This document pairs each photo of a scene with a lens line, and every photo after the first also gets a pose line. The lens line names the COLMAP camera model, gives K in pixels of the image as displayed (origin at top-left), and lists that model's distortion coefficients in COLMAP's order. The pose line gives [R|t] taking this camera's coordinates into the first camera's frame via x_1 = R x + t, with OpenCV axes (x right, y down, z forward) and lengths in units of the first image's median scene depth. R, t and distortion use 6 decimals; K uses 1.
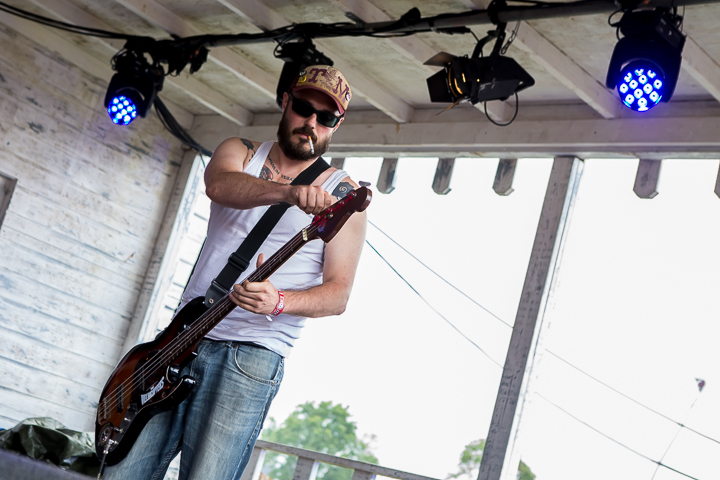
lens RADIAL K [[1284.8, 0, 358.4], [0, 1284.8, 218.2], [0, 0, 1]] dist [-0.029042, 0.081831]
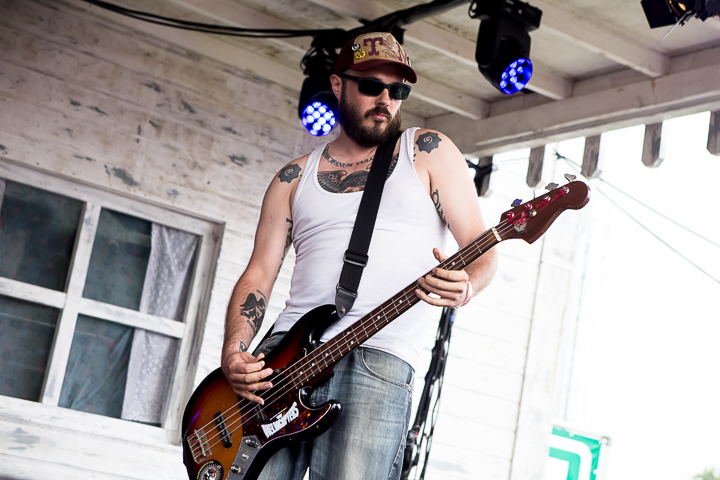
lens RADIAL K [[1468.3, 0, 401.2], [0, 1468.3, 189.1], [0, 0, 1]] dist [0.049536, -0.180947]
pose [[0.963606, -0.160696, -0.213637, 0.062559], [0.148756, 0.986326, -0.070941, 0.035379], [0.222116, 0.036580, 0.974334, 0.064217]]
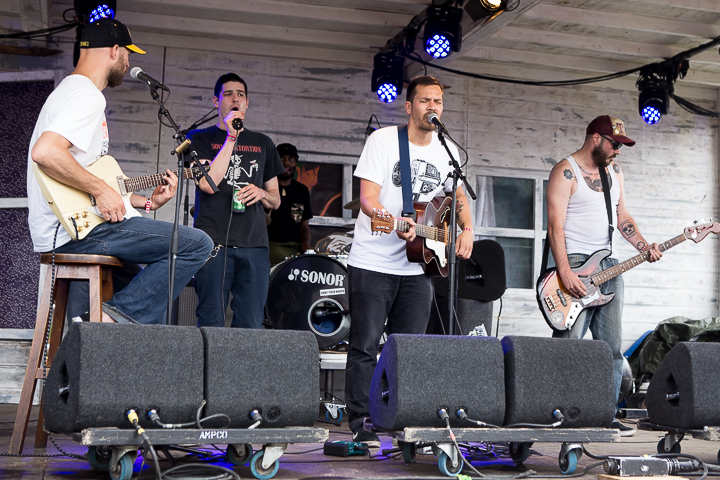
lens RADIAL K [[1152.7, 0, 436.4], [0, 1152.7, 217.8], [0, 0, 1]] dist [-0.003170, 0.051334]
pose [[0.823062, -0.289460, -0.488653, 0.225097], [0.317252, 0.947952, -0.027169, -0.010290], [0.471084, -0.132664, 0.872055, -0.317853]]
